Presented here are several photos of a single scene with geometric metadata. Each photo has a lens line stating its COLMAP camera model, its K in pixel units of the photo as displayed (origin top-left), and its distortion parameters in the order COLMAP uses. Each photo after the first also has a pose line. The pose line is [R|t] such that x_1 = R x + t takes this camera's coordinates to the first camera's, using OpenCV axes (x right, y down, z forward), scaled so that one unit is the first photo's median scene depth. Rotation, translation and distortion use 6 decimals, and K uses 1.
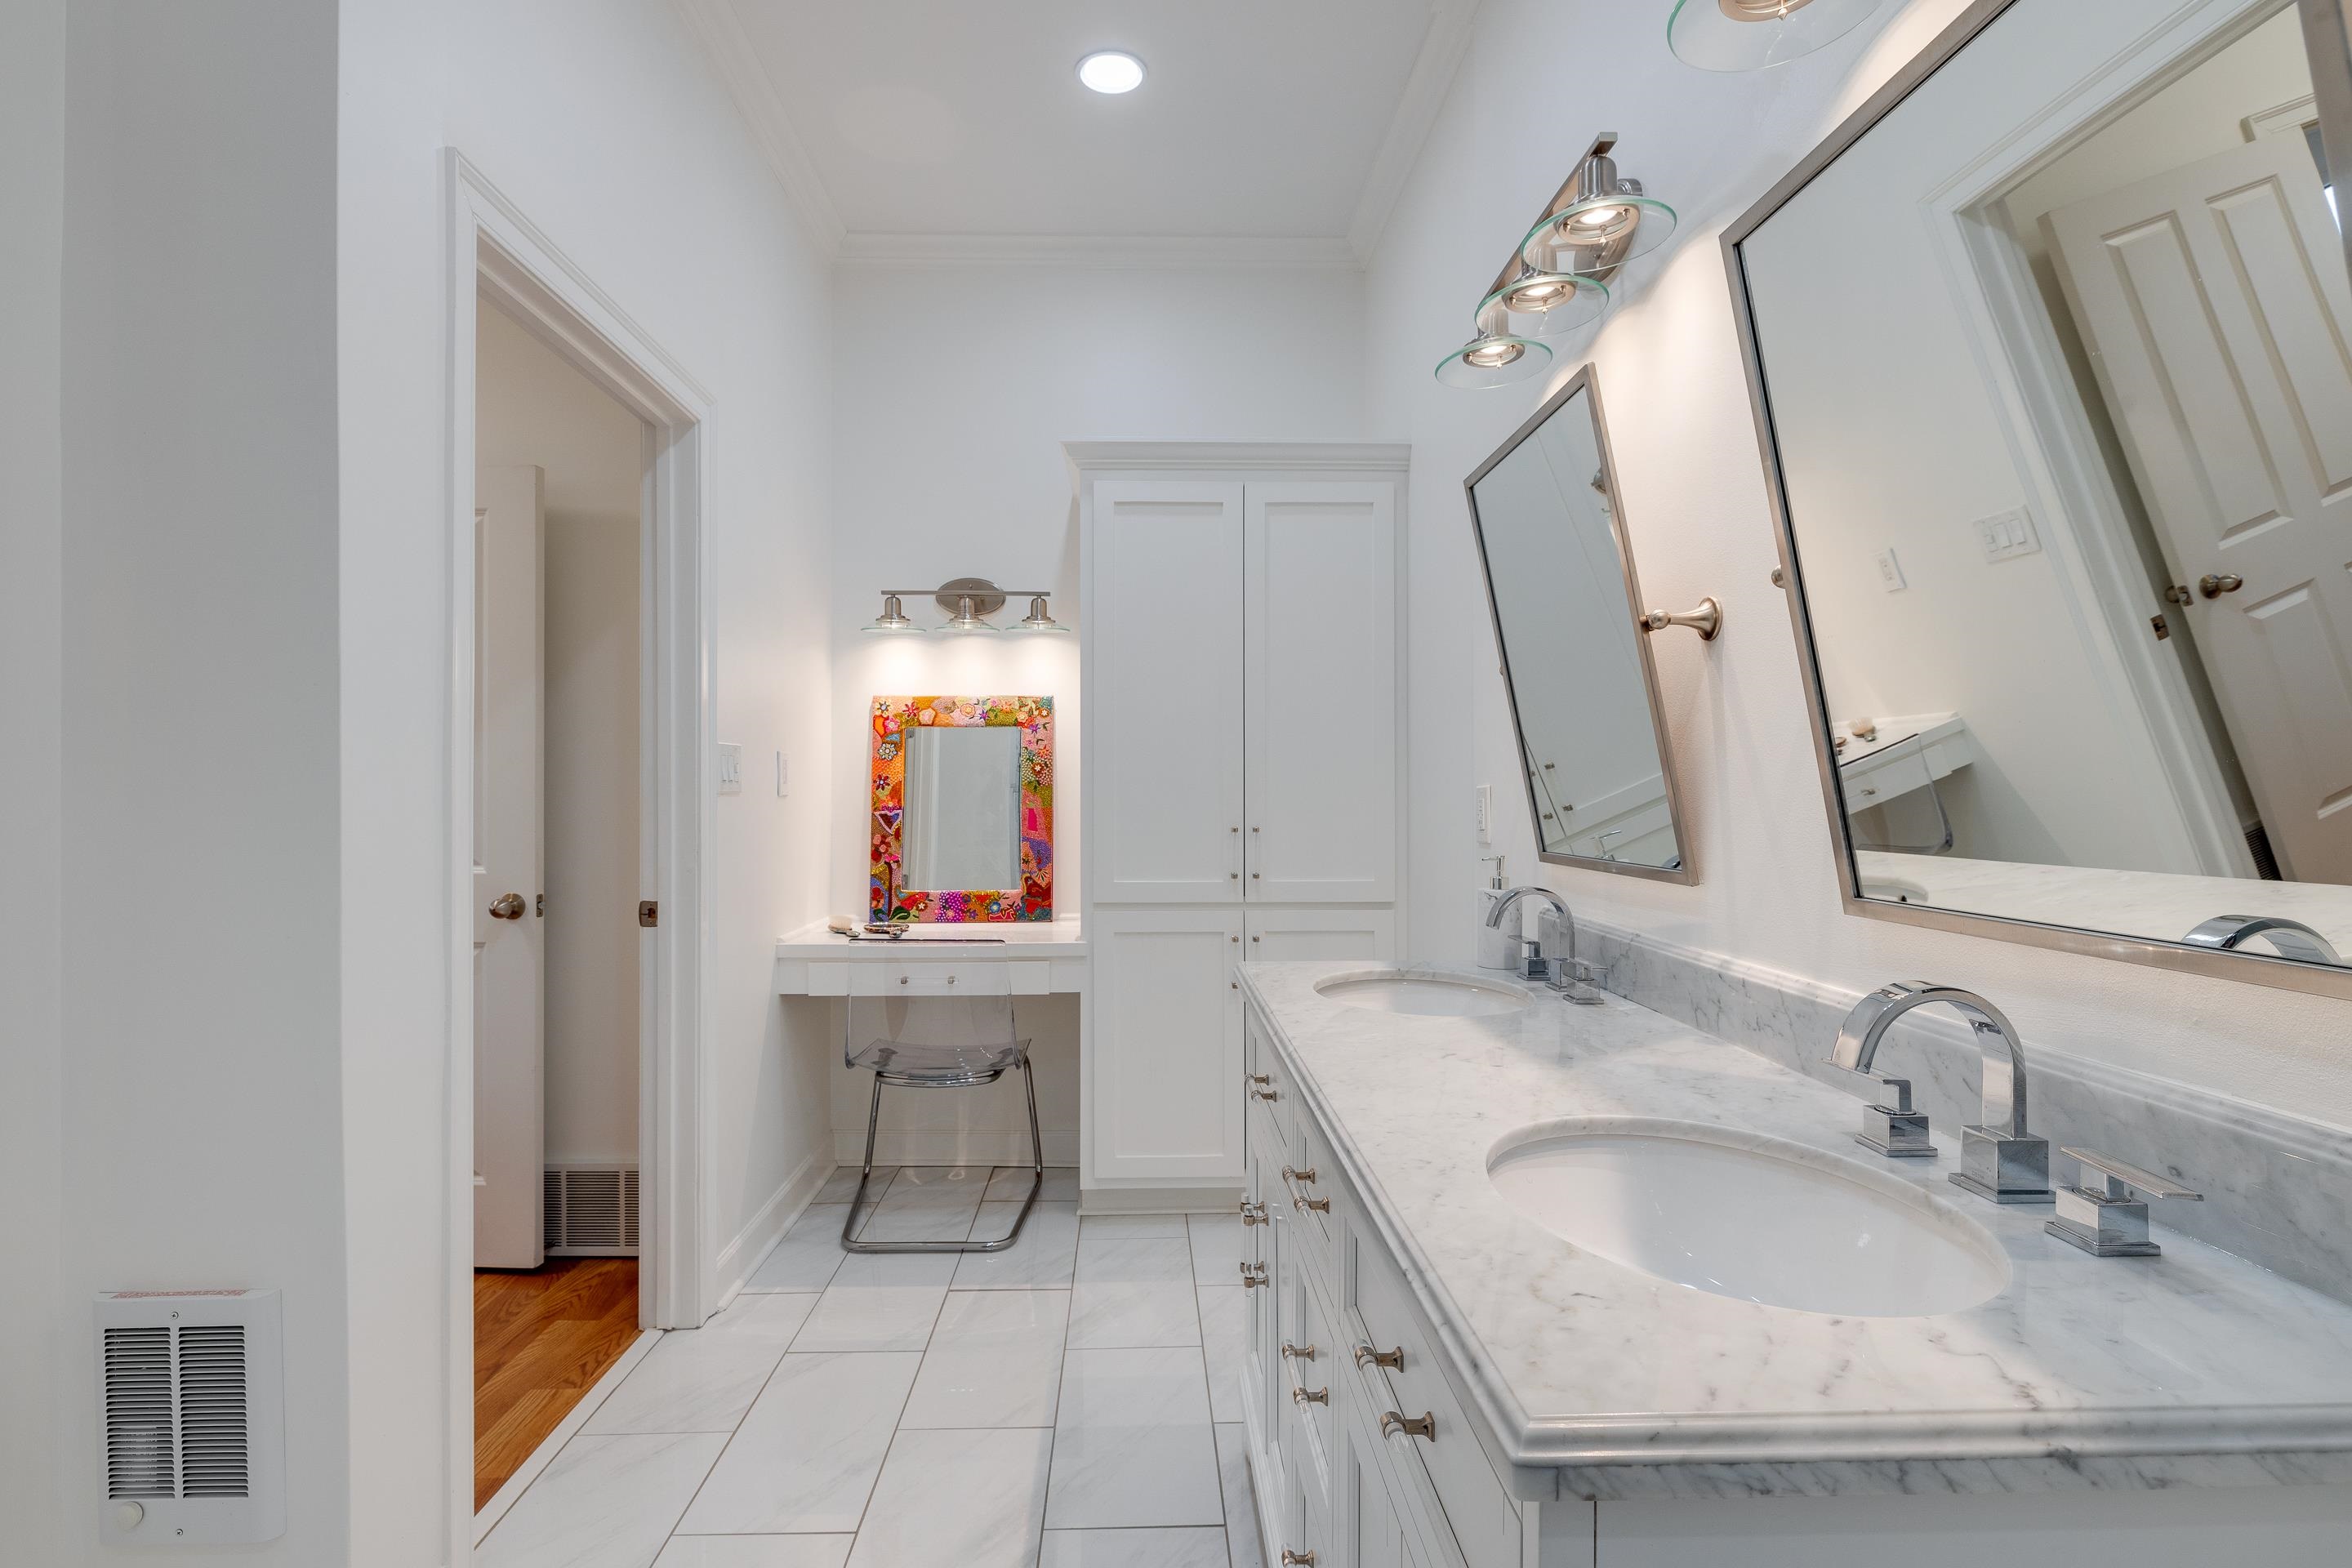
lens RADIAL K [[1079.2, 0, 1176.0], [0, 1079.2, 784.0], [0, 0, 1]] dist [-0.010346, 0.002381]
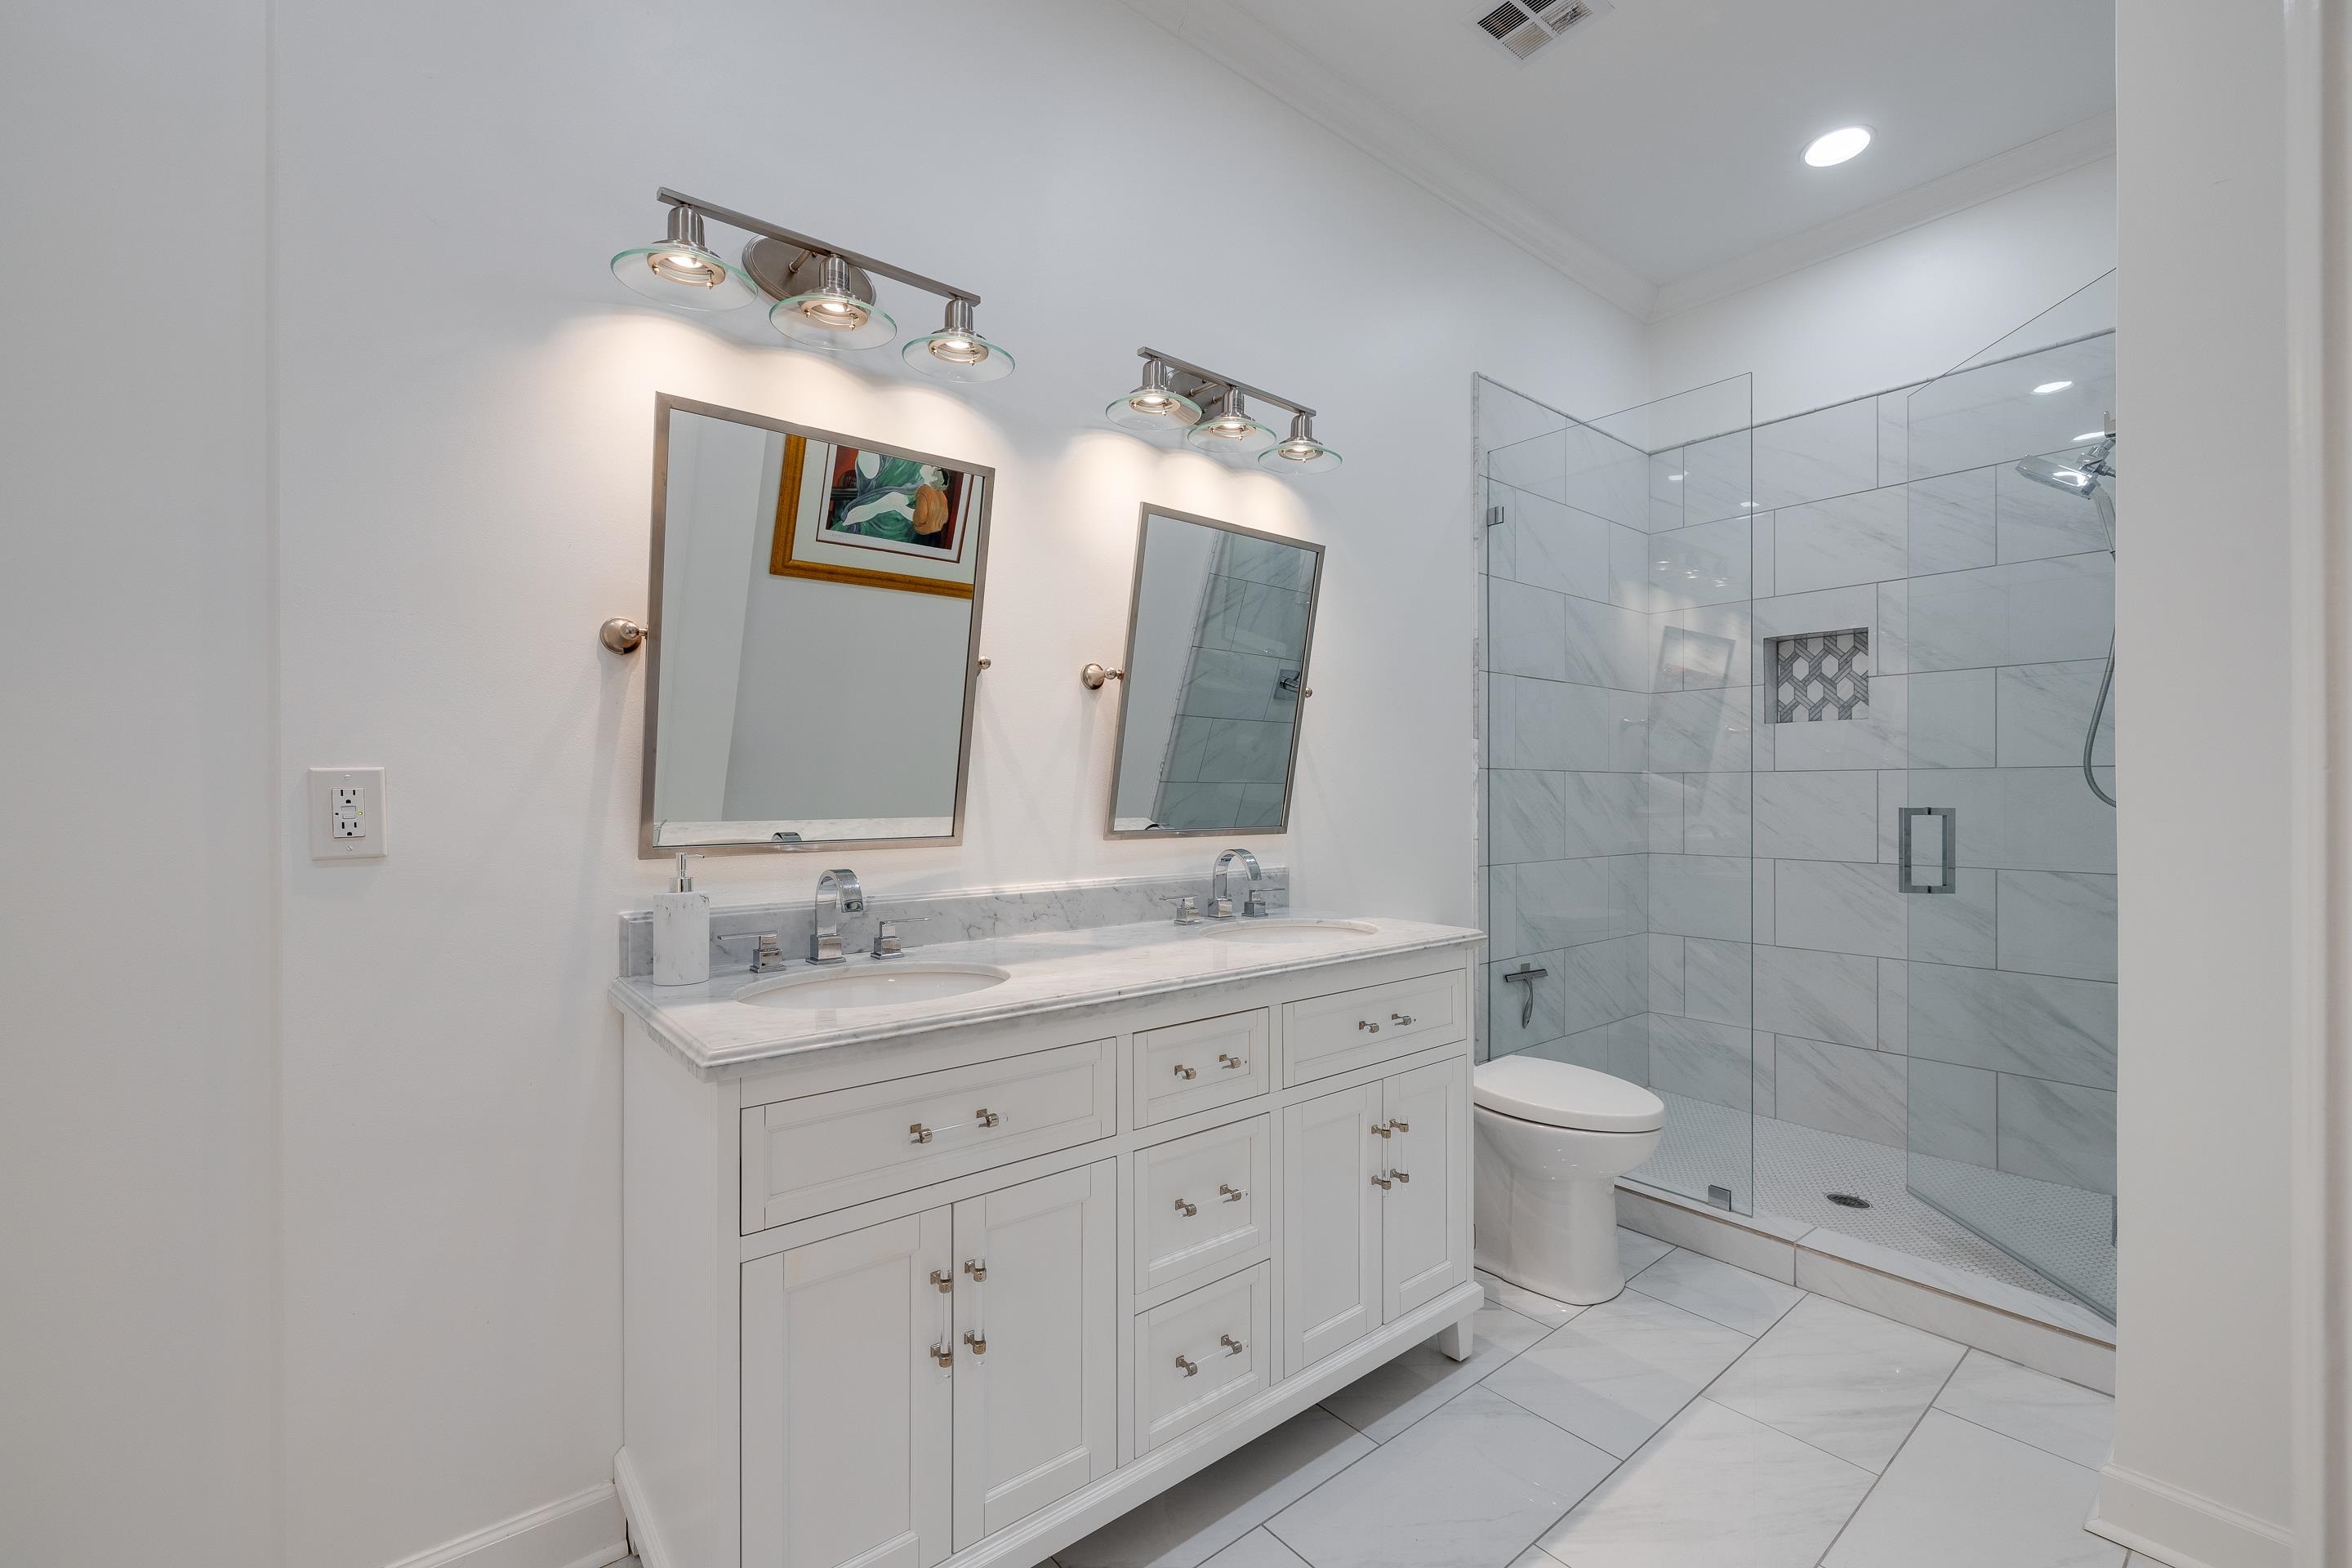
lens RADIAL K [[967.1, 0, 1176.0], [0, 967.1, 784.0], [0, 0, 1]] dist [-0.008854, -0.000253]
pose [[-0.598378, -0.001787, 0.801212, -0.839805], [-0.011774, 0.999909, -0.006564, 0.019614], [-0.801128, -0.013361, -0.598344, 1.765315]]
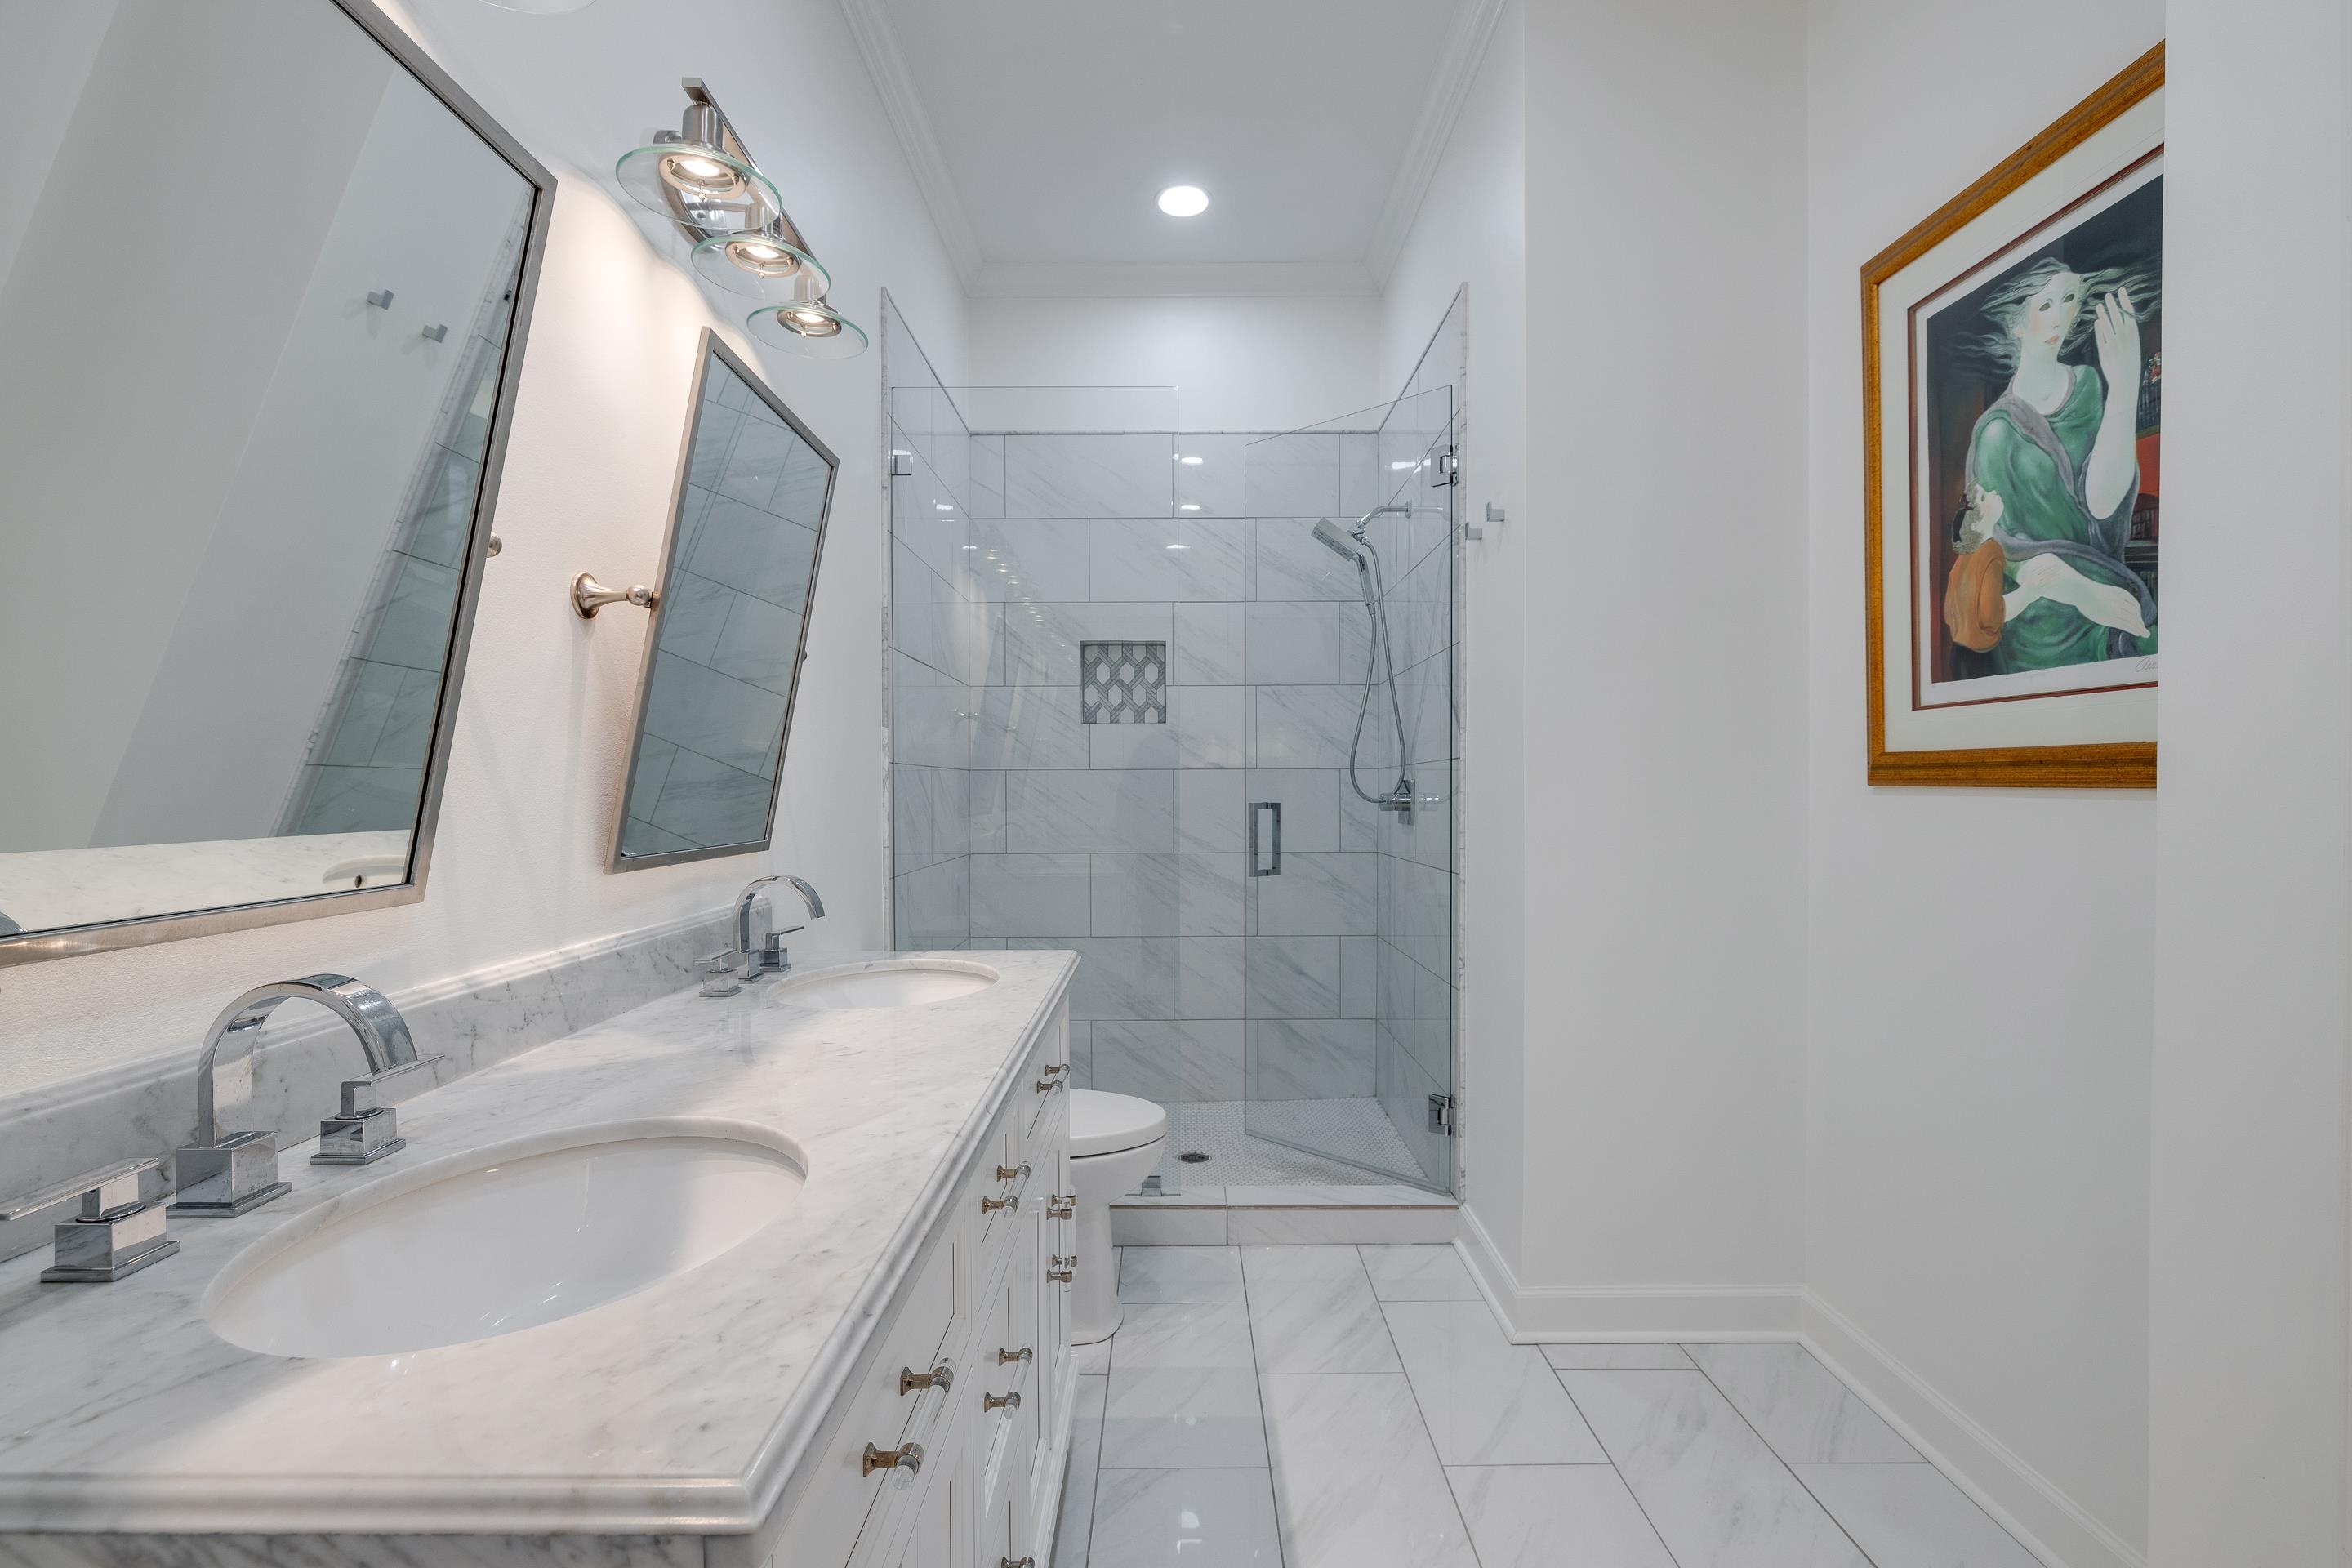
lens RADIAL K [[1079.2, 0, 1176.0], [0, 1079.2, 784.0], [0, 0, 1]] dist [-0.010346, 0.002381]
pose [[-0.999321, -0.004988, 0.036506, -0.063335], [-0.005424, 0.999915, -0.011844, 0.024767], [-0.036444, -0.012034, -0.999263, 1.946446]]
